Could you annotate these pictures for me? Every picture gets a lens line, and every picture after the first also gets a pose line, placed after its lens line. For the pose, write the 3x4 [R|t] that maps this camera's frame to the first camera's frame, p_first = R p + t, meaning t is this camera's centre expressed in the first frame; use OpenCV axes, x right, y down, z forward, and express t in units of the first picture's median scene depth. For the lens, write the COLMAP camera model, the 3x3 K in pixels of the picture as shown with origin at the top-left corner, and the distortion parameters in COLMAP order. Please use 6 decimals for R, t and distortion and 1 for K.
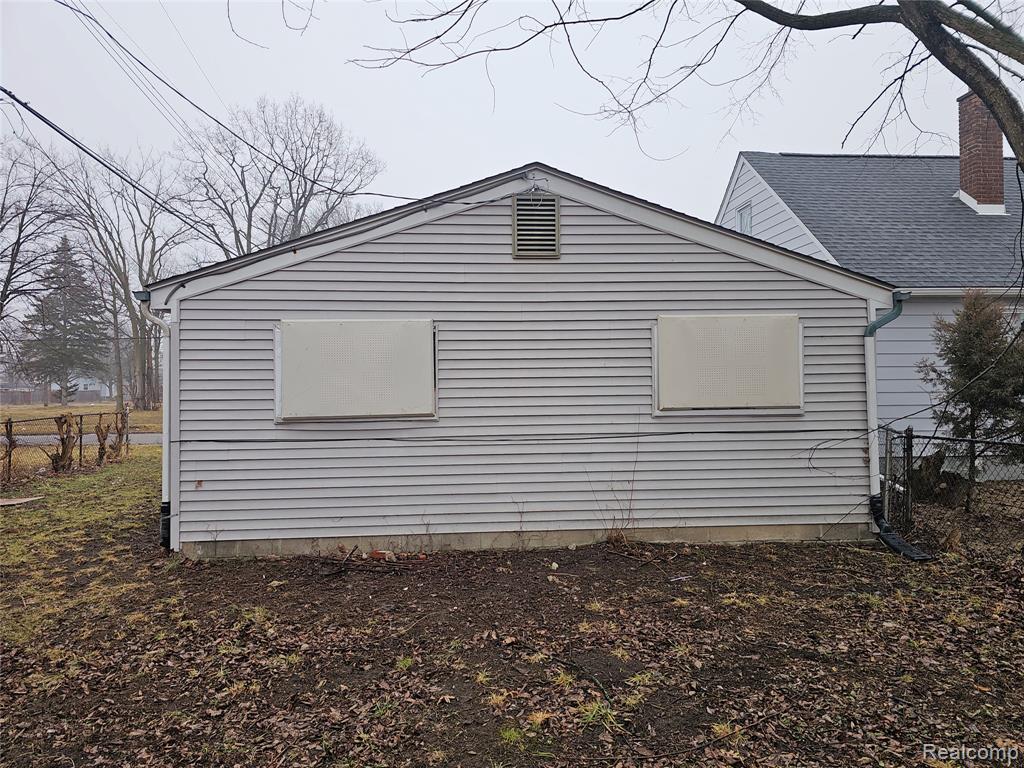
lens RADIAL K [[684.8, 0, 507.5], [0, 684.8, 373.7], [0, 0, 1]] dist [0.063389, -0.056007]
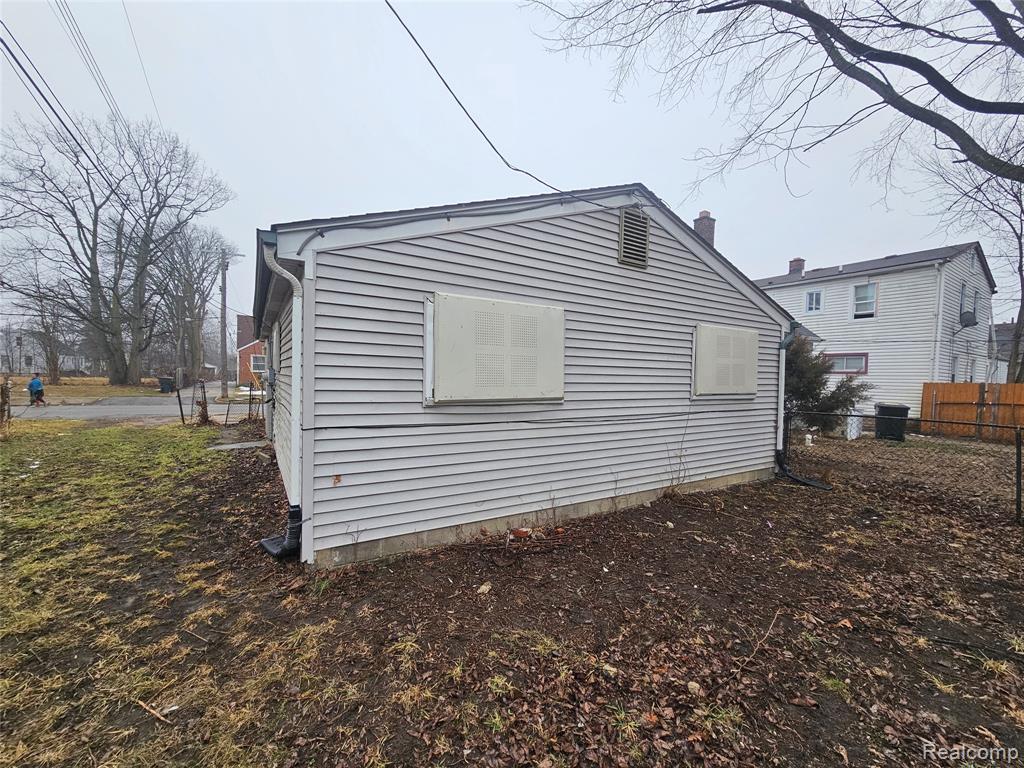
lens RADIAL K [[417.9, 0, 511.5], [0, 417.9, 389.6], [0, 0, 1]] dist [0.000322, -0.001038]
pose [[0.891914, 0.014819, 0.451963, -0.472895], [-0.038439, 0.998330, 0.043125, 0.021040], [-0.450569, -0.055837, 0.890994, 0.450243]]
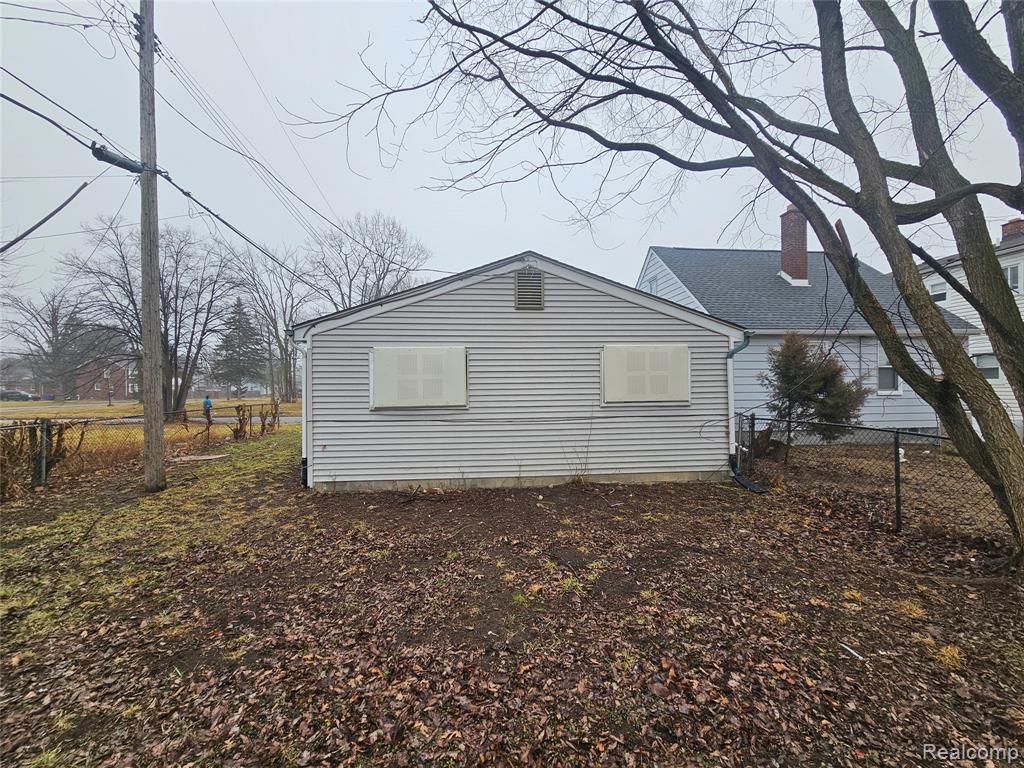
lens RADIAL K [[417.9, 0, 509.5], [0, 417.9, 388.9], [0, 0, 1]] dist [0.000322, -0.001038]
pose [[0.999971, 0.001694, 0.007480, -0.012849], [-0.001834, 0.999824, 0.018676, 0.001355], [-0.007447, -0.018689, 0.999798, 0.006432]]
